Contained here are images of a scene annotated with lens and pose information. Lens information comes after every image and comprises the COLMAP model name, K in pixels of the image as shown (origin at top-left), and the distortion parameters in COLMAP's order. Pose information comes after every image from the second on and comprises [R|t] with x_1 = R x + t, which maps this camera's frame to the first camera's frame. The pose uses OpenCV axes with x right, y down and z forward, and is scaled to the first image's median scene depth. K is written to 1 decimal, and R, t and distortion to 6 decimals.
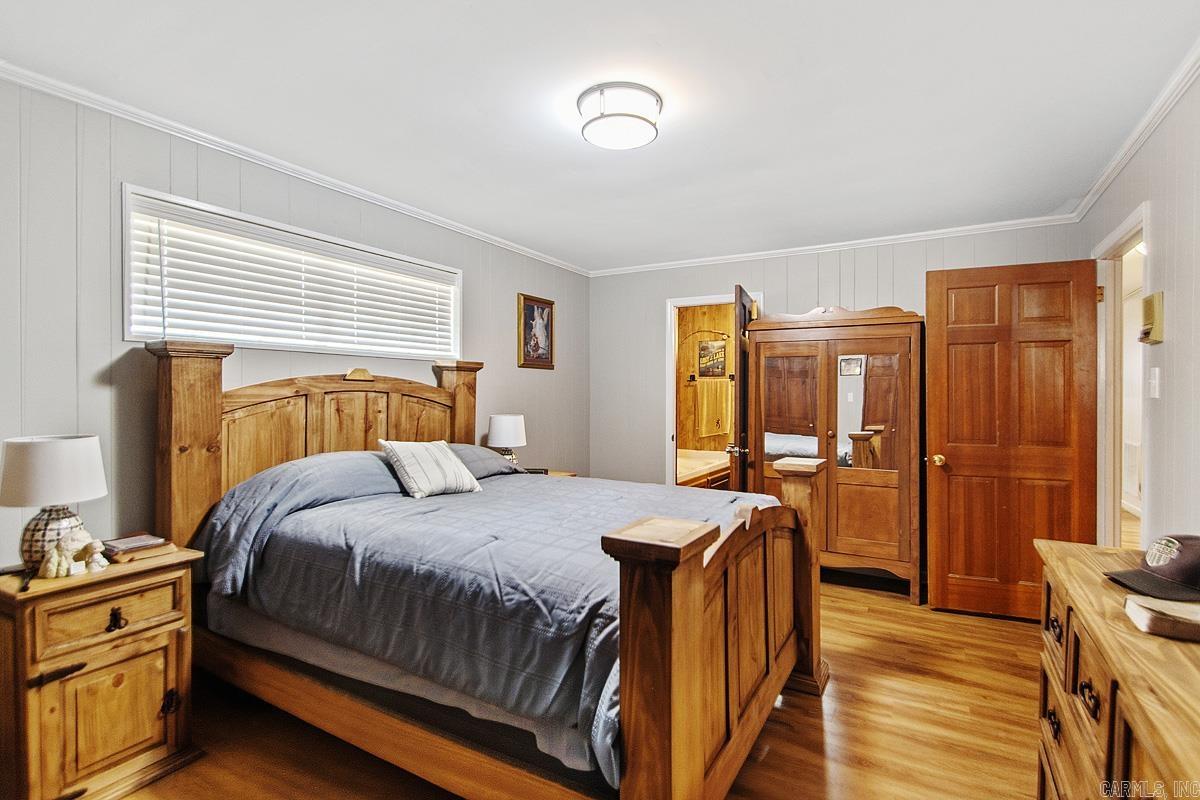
lens RADIAL K [[570.8, 0, 596.2], [0, 570.8, 400.9], [0, 0, 1]] dist [0.049965, -0.022762]
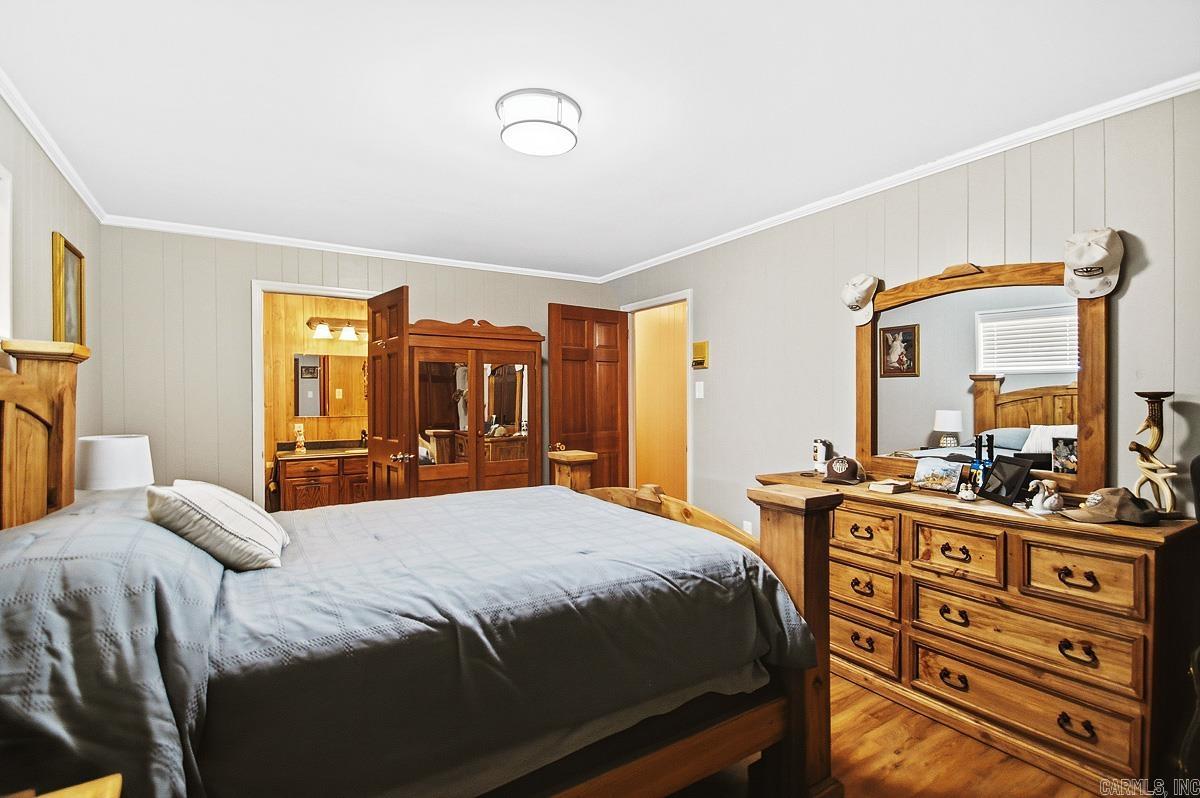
lens RADIAL K [[582.1, 0, 600.3], [0, 582.1, 410.9], [0, 0, 1]] dist [0.001463, 0.000284]
pose [[0.453402, -0.029629, 0.890813, -0.630500], [0.019855, 0.999535, 0.023139, -0.009159], [-0.891085, 0.007196, 0.453780, 0.340715]]
